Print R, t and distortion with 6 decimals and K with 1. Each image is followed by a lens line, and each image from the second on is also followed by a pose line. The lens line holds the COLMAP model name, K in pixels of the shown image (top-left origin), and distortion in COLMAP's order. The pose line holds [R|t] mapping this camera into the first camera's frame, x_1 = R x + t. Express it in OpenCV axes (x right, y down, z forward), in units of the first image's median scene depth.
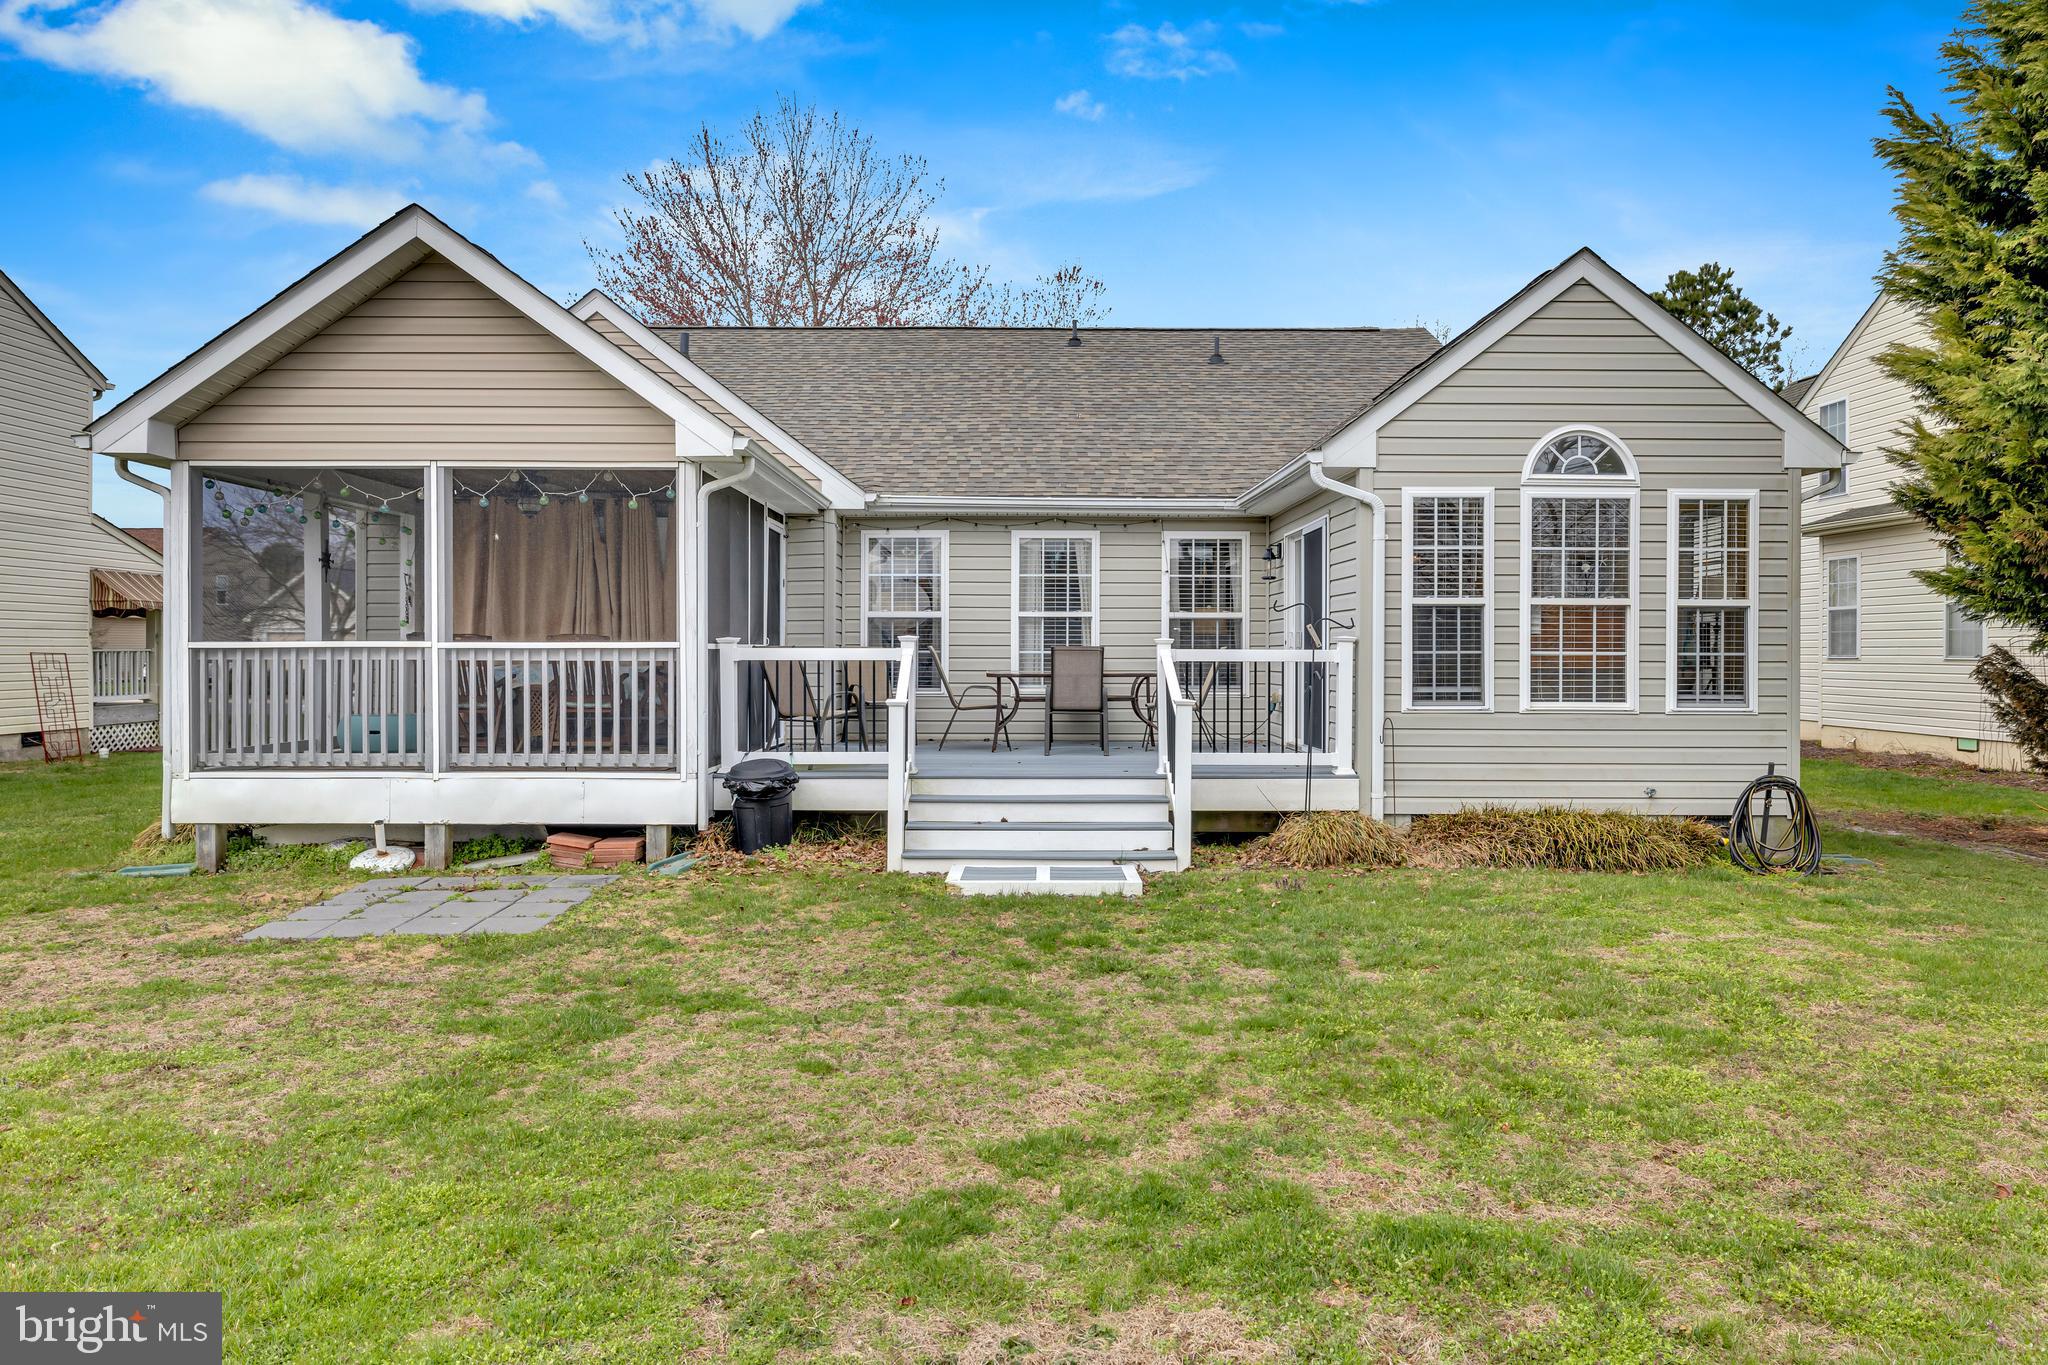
lens RADIAL K [[944.1, 0, 997.2], [0, 944.1, 794.0], [0, 0, 1]] dist [0.006111, 0.000628]
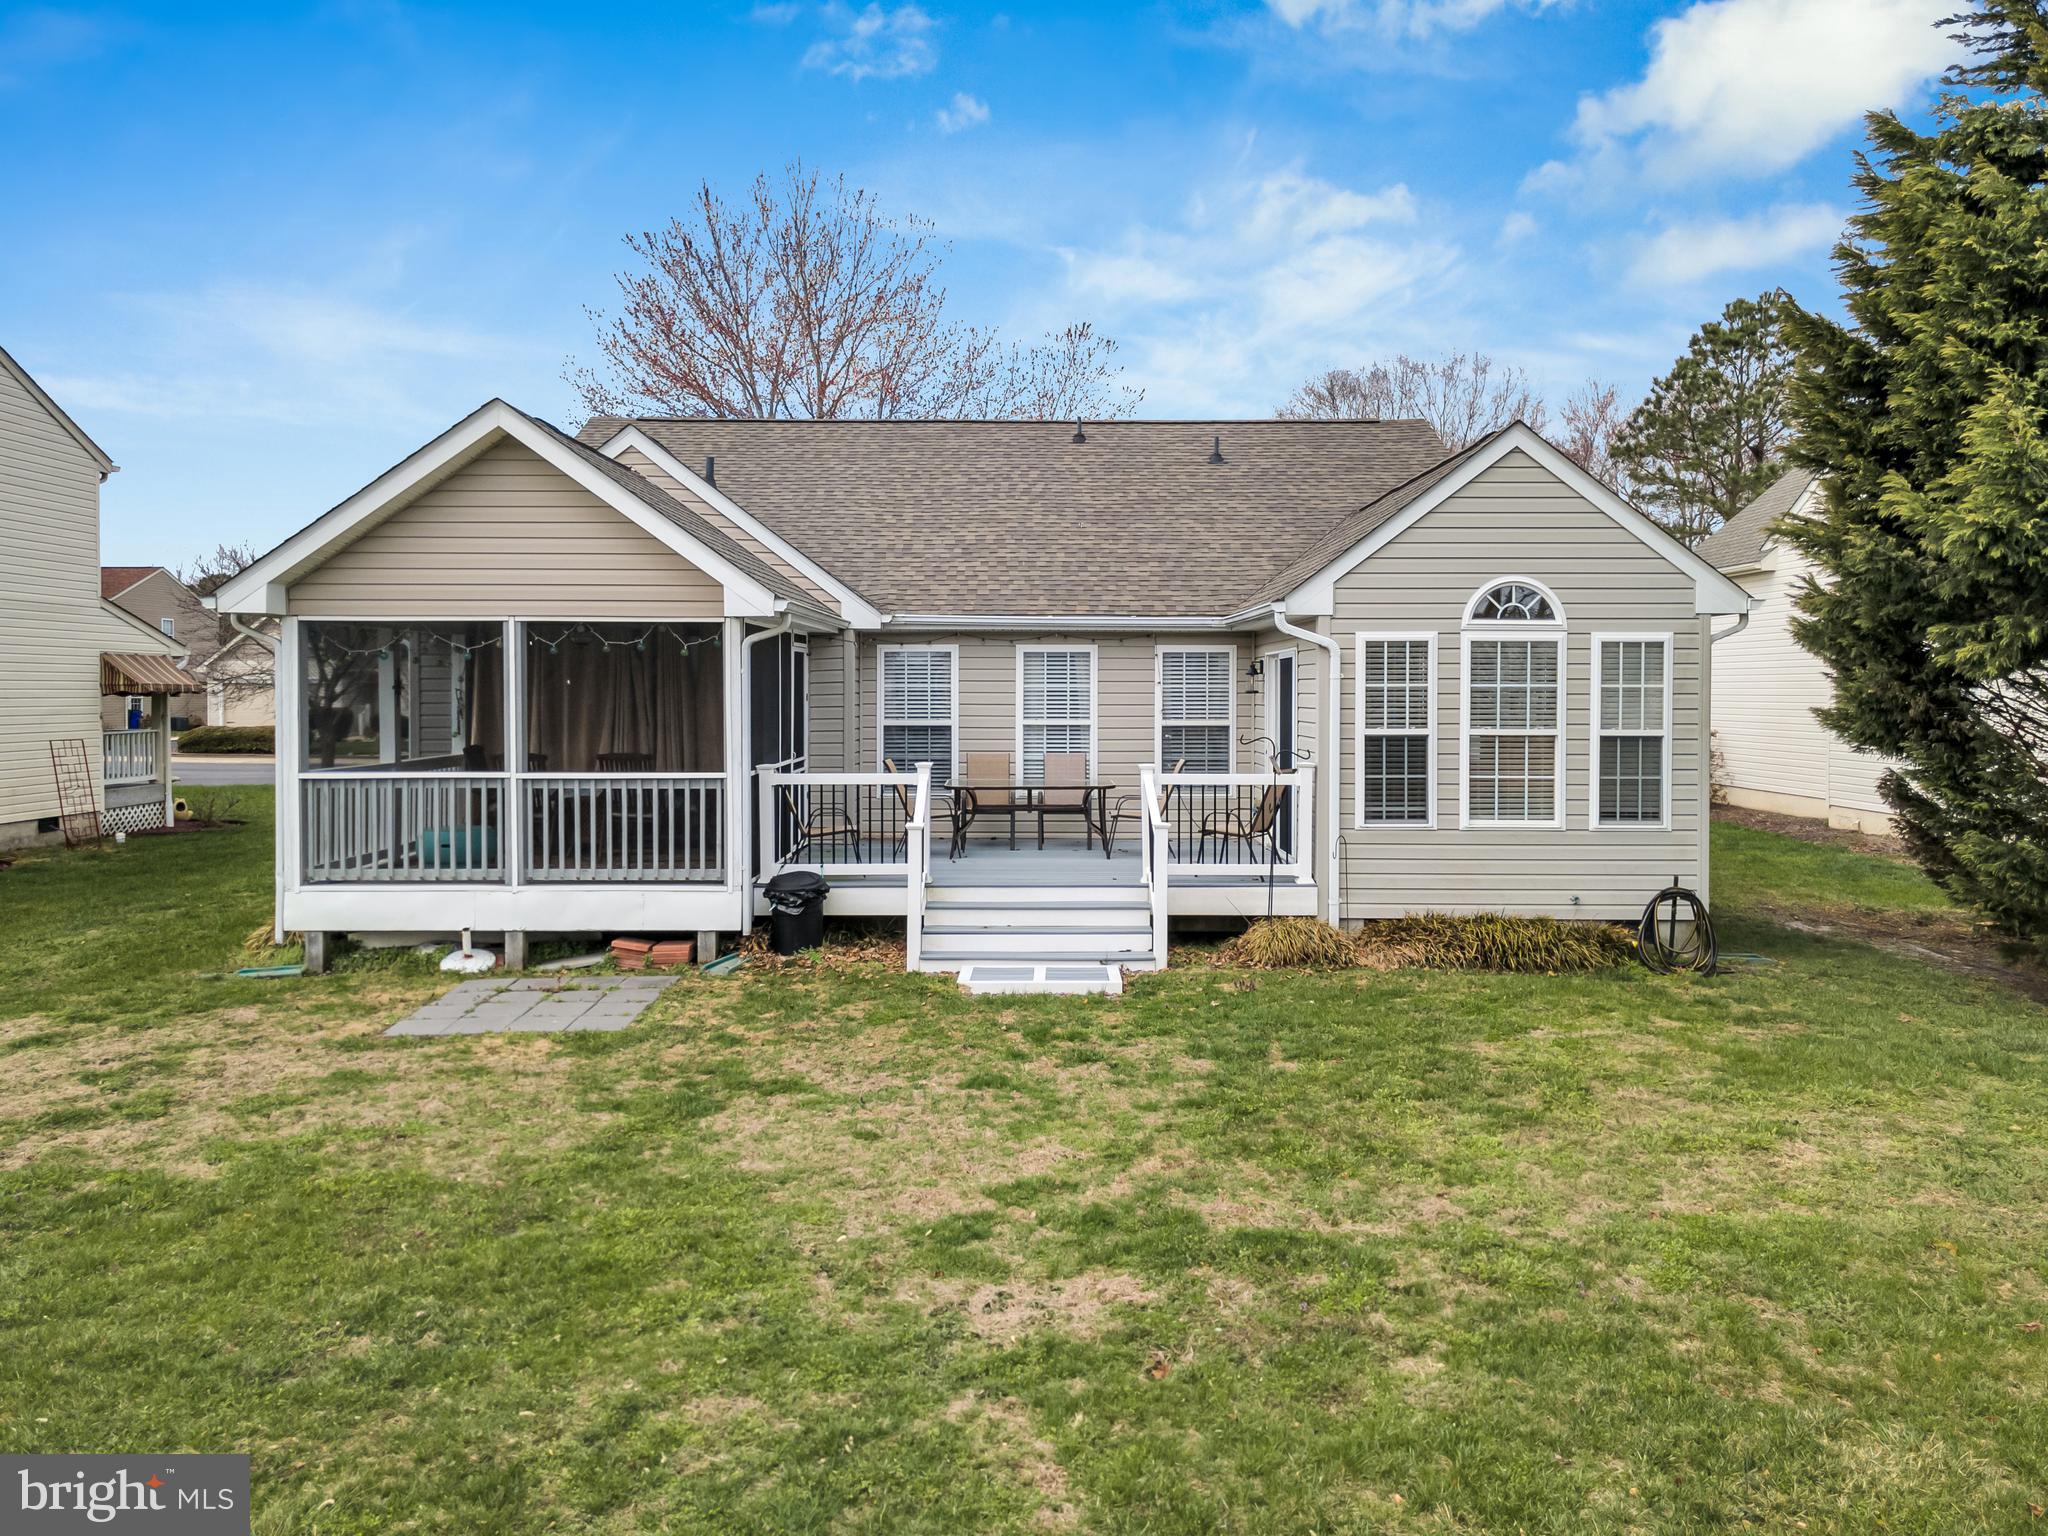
lens RADIAL K [[1483.2, 0, 1023.2], [0, 1483.2, 754.5], [0, 0, 1]] dist [0.047802, -0.006580]
pose [[1.000000, -0.000612, 0.000014, 0.027157], [0.000612, 0.999881, 0.015392, -0.209391], [-0.000024, -0.015392, 0.999882, -0.813934]]
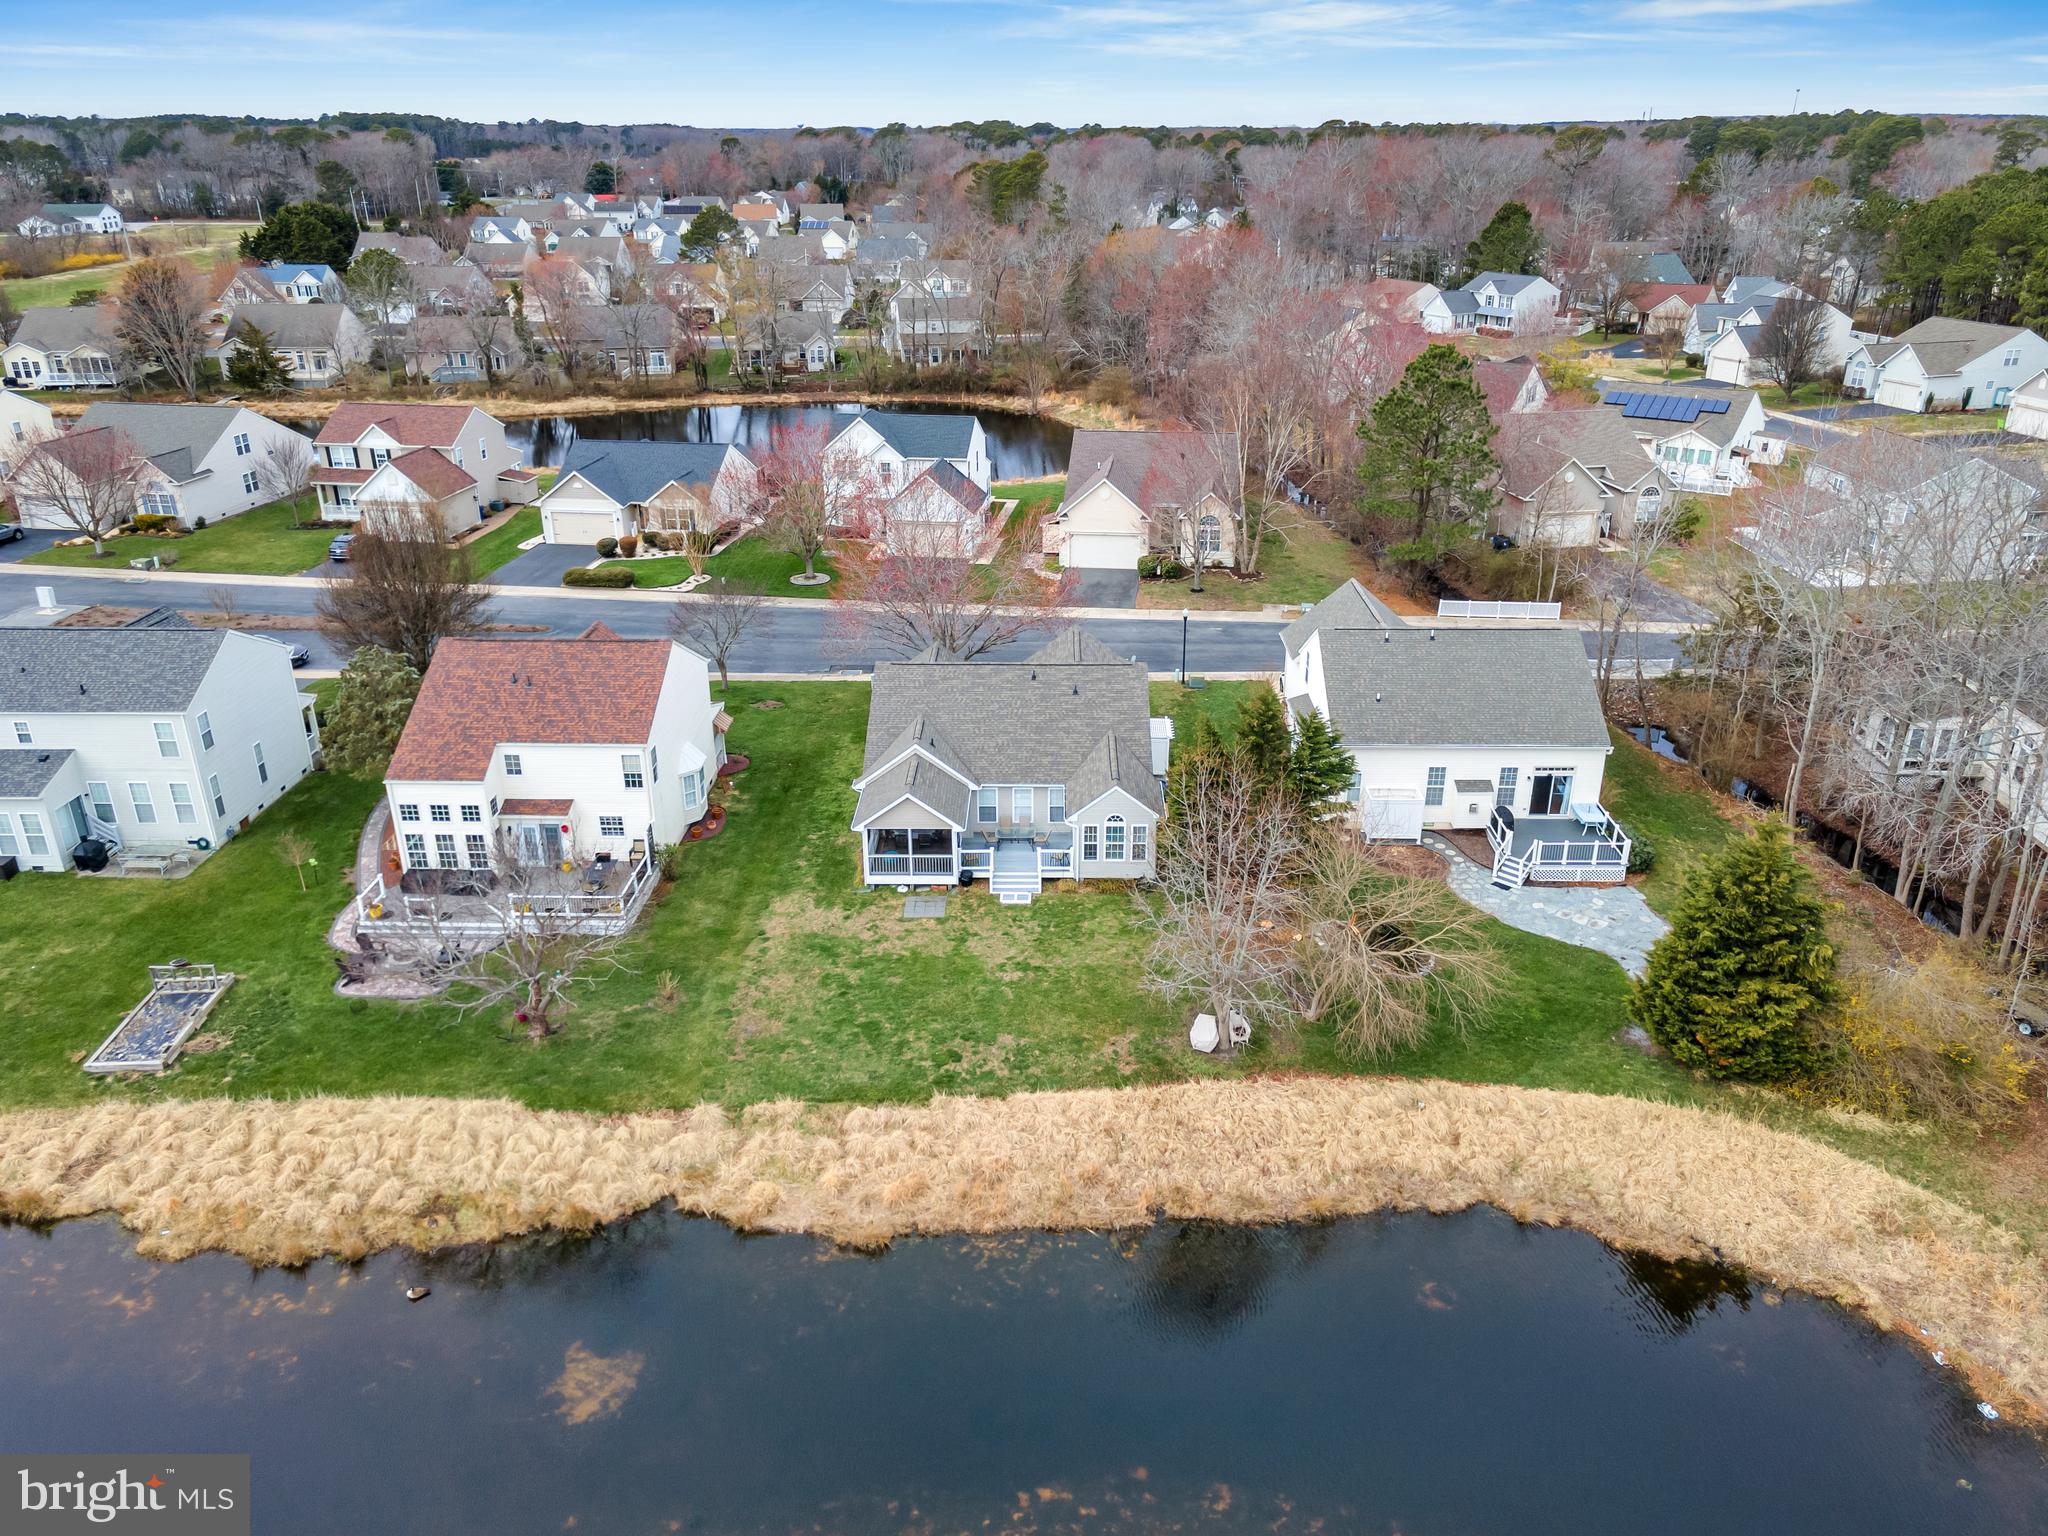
lens RADIAL K [[1483.2, 0, 1033.7], [0, 1483.2, 765.1], [0, 0, 1]] dist [0.047802, -0.006580]
pose [[0.999975, 0.003445, -0.006105, 0.202584], [-0.000932, 0.928518, 0.371286, -3.911041], [0.006947, -0.371271, 0.928498, -6.989182]]
